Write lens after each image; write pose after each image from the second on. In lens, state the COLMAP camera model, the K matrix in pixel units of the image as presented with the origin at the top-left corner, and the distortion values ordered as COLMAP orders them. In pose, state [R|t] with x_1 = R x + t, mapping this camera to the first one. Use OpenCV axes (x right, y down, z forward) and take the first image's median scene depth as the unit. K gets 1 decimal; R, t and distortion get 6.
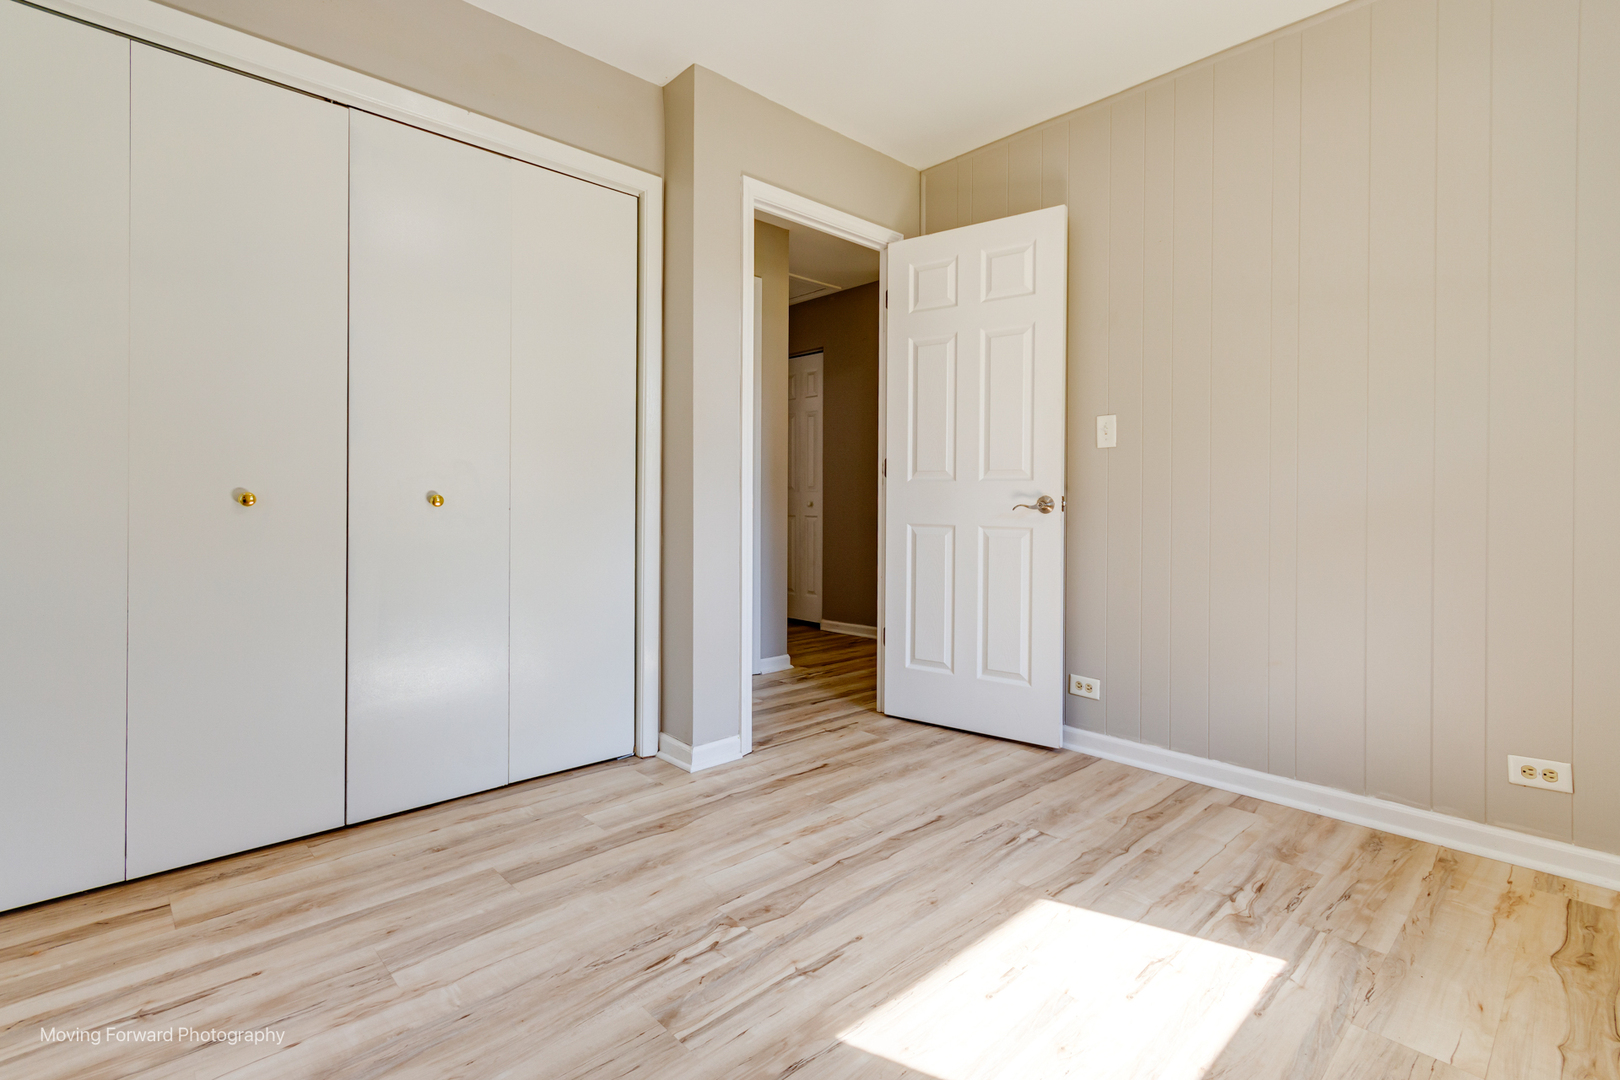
lens RADIAL K [[754.3, 0, 814.0], [0, 754.3, 526.8], [0, 0, 1]] dist [0.009334, 0.000034]
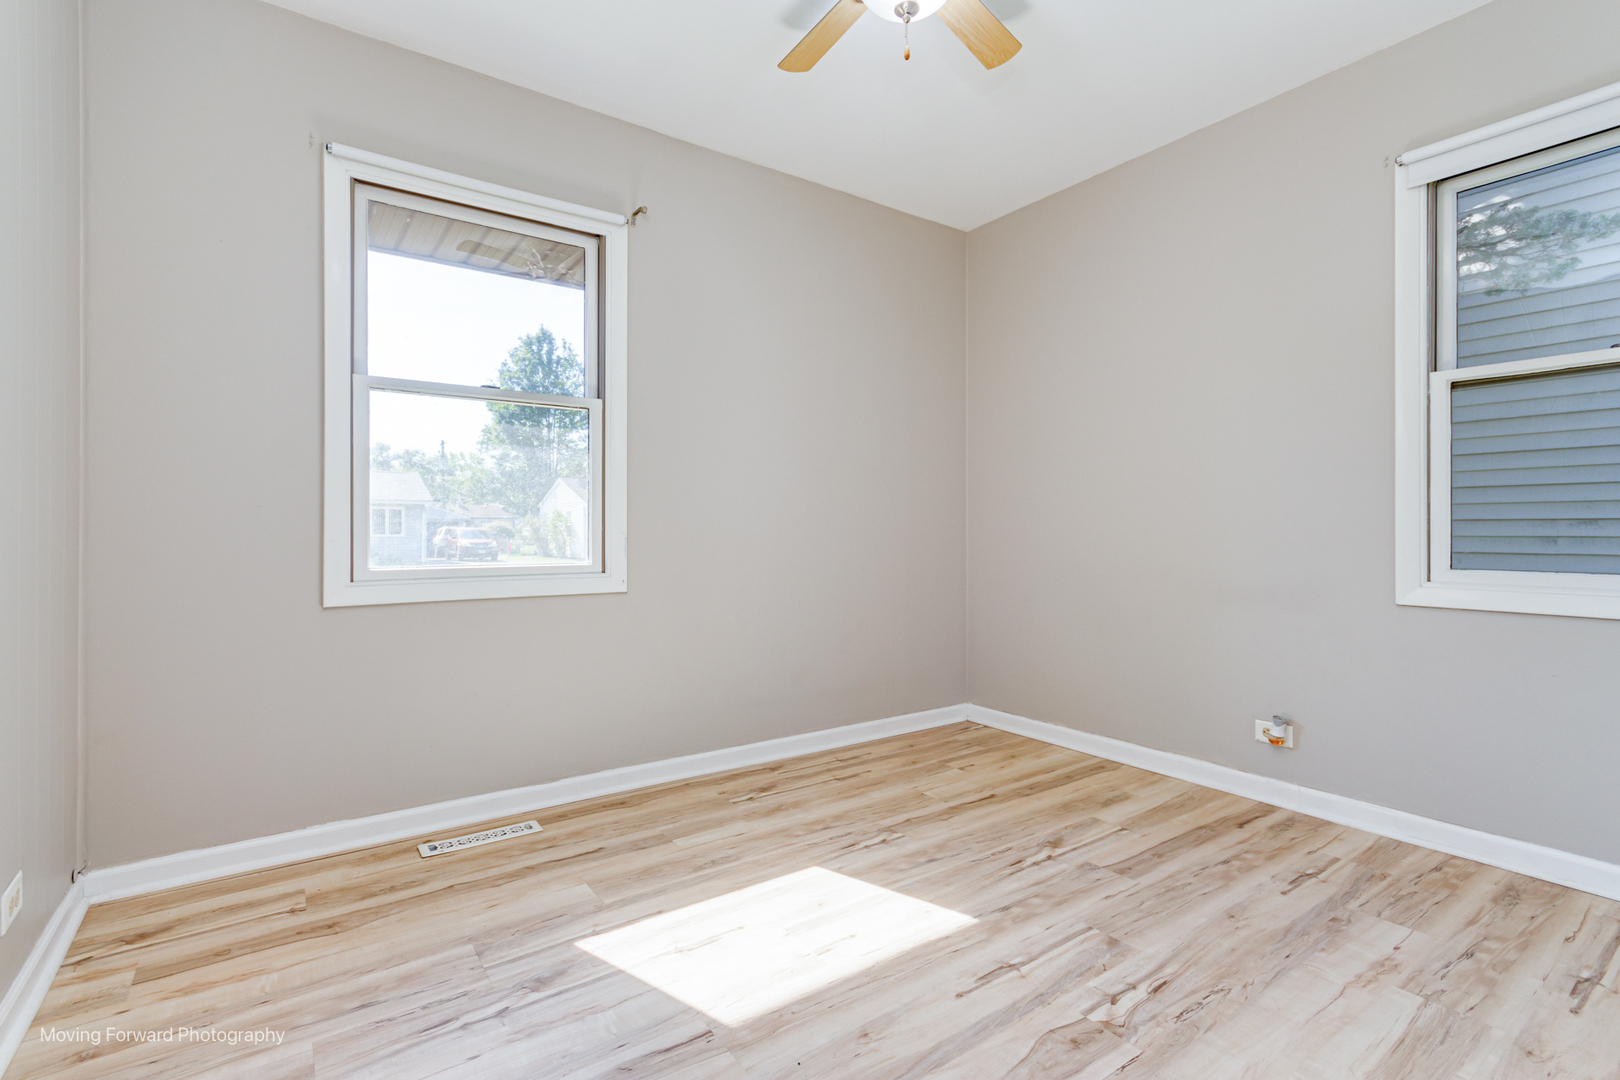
lens RADIAL K [[754.3, 0, 814.0], [0, 754.3, 526.8], [0, 0, 1]] dist [0.009334, 0.000034]
pose [[-0.990497, -0.005414, 0.137425, 0.105403], [-0.001678, 0.999626, 0.027293, -0.064720], [-0.137522, 0.026803, -0.990136, 1.821046]]
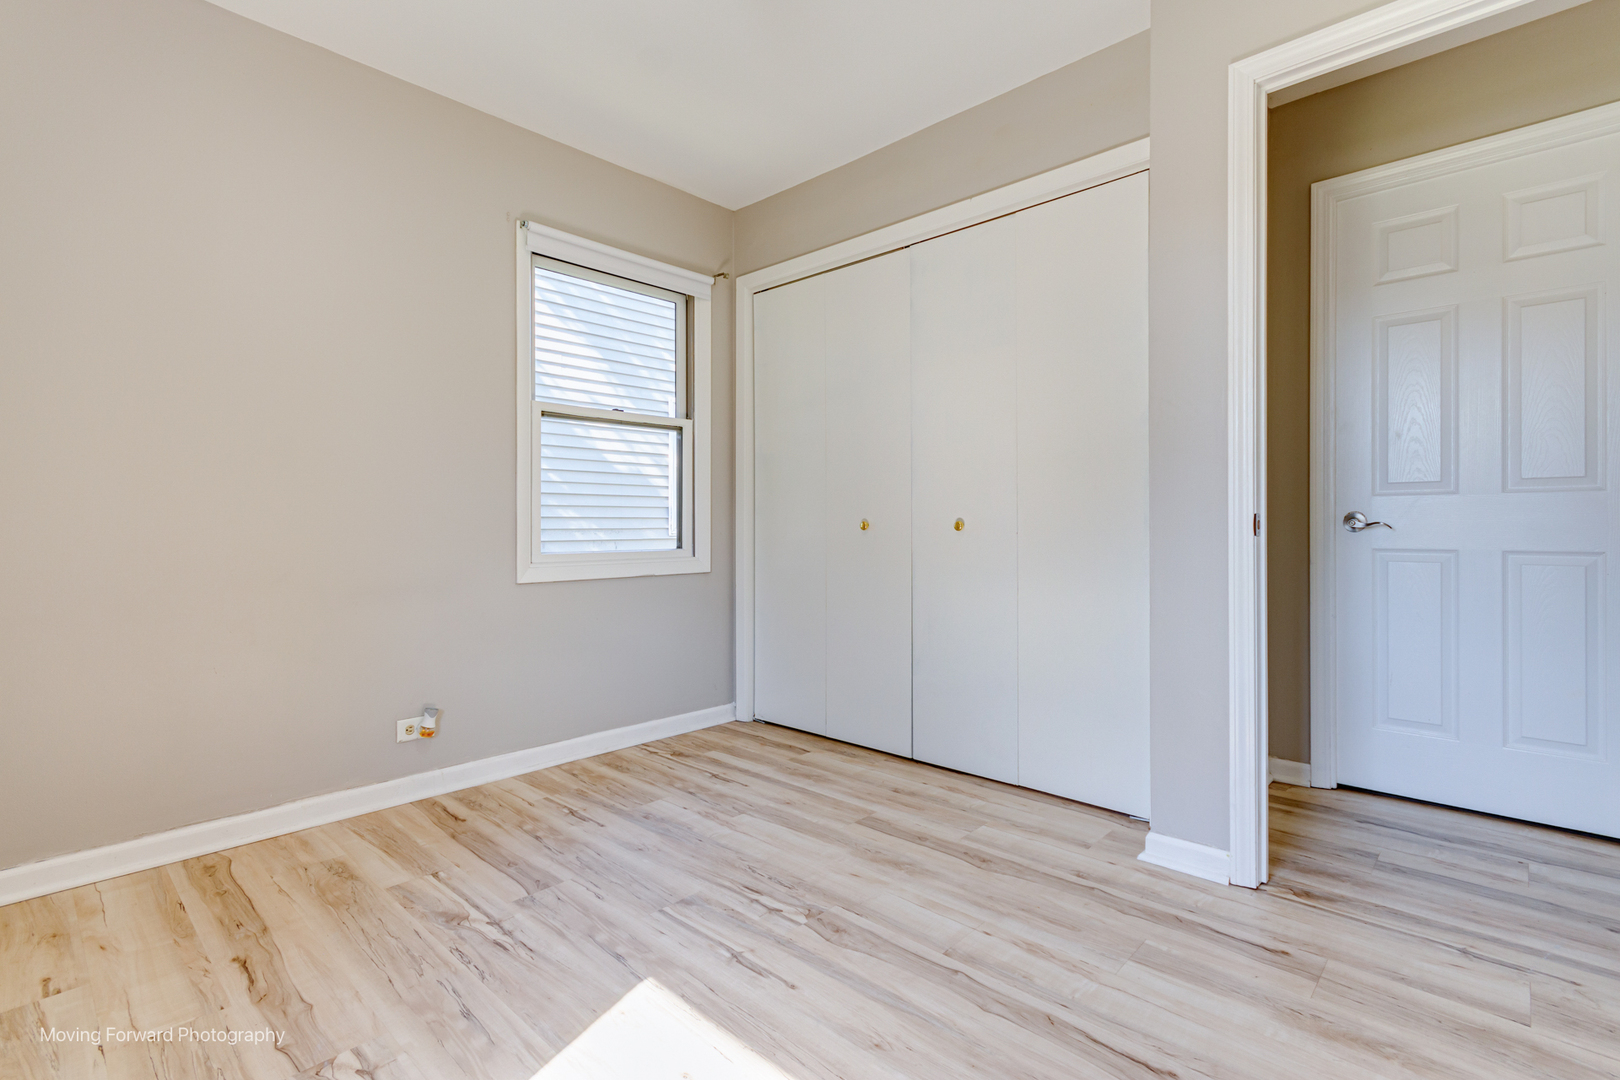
lens RADIAL K [[754.3, 0, 814.0], [0, 754.3, 526.8], [0, 0, 1]] dist [0.009334, 0.000034]
pose [[0.064389, -0.005431, -0.997910, 0.938322], [-0.029504, 0.999538, -0.007343, -0.020953], [0.997489, 0.029915, 0.064199, 0.885920]]
